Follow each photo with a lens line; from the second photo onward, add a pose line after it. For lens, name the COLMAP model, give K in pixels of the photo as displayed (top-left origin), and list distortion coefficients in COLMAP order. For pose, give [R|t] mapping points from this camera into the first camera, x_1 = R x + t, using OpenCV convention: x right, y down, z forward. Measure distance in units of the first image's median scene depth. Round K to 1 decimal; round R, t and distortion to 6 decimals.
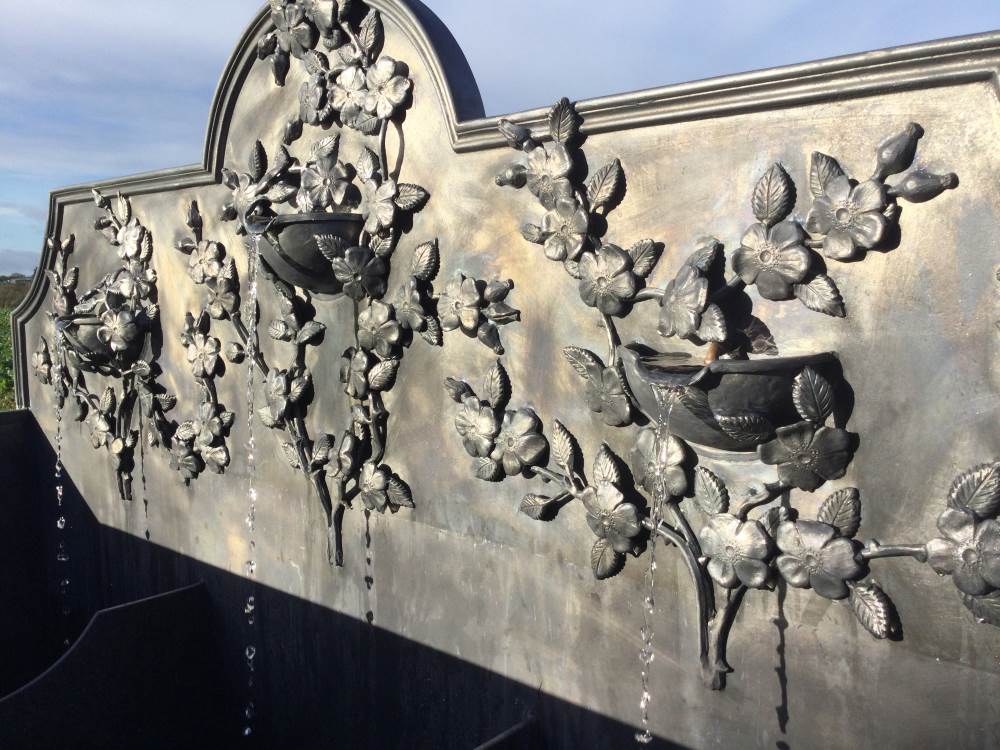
lens RADIAL K [[905.1, 0, 498.8], [0, 905.1, 374.6], [0, 0, 1]] dist [-0.040860, -0.018341]
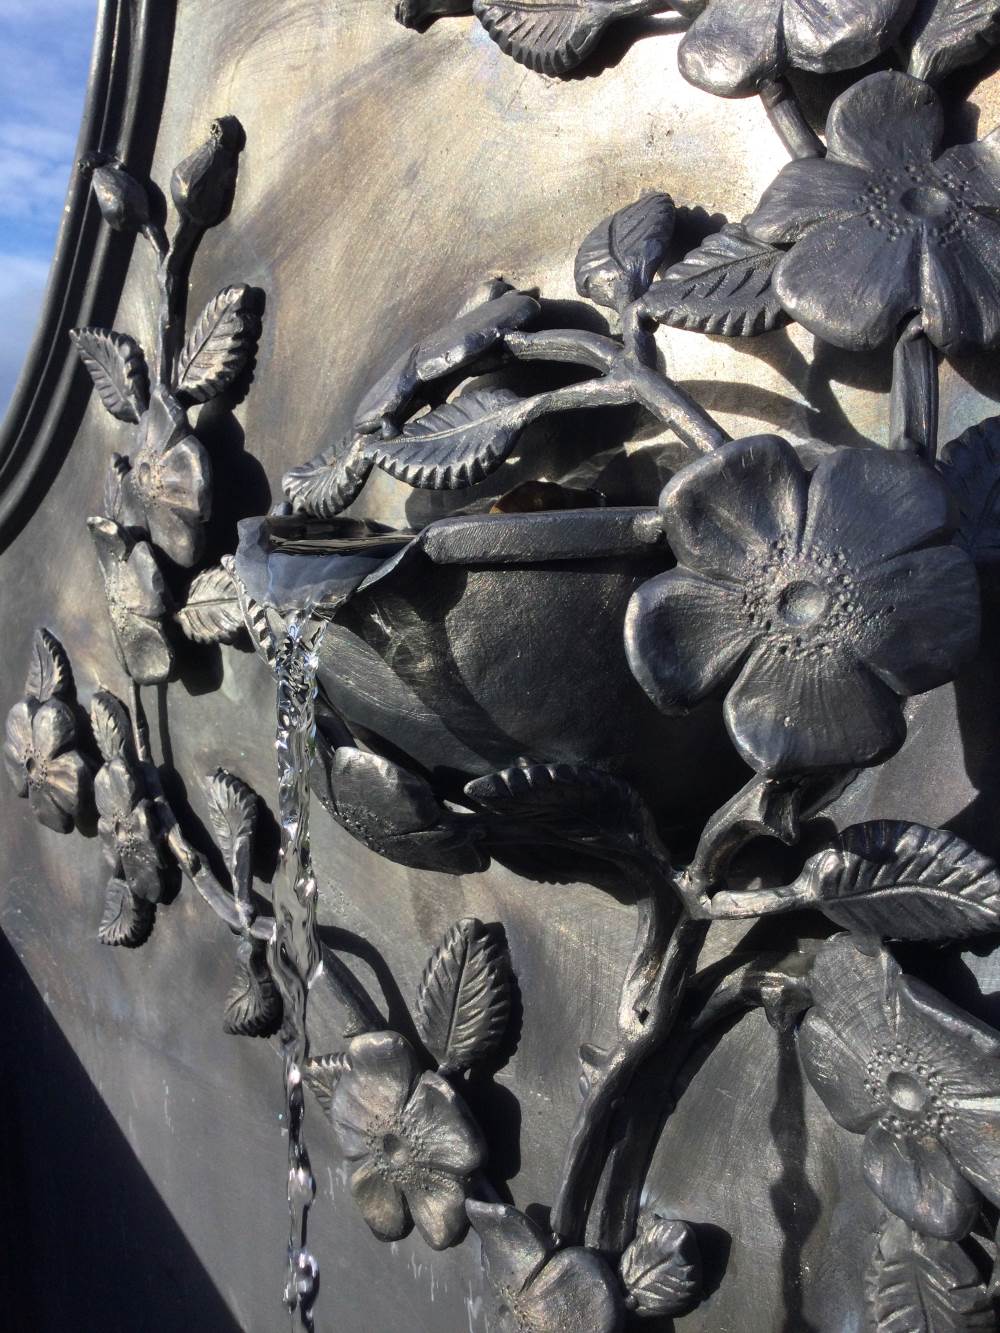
lens RADIAL K [[1206.5, 0, 501.8], [0, 1206.5, 666.5], [0, 0, 1]] dist [-0.040860, -0.018341]
pose [[0.999168, -0.003888, -0.040586, -0.396567], [0.004231, 0.999956, 0.008364, -0.037277], [0.040552, -0.008528, 0.999141, 0.721258]]
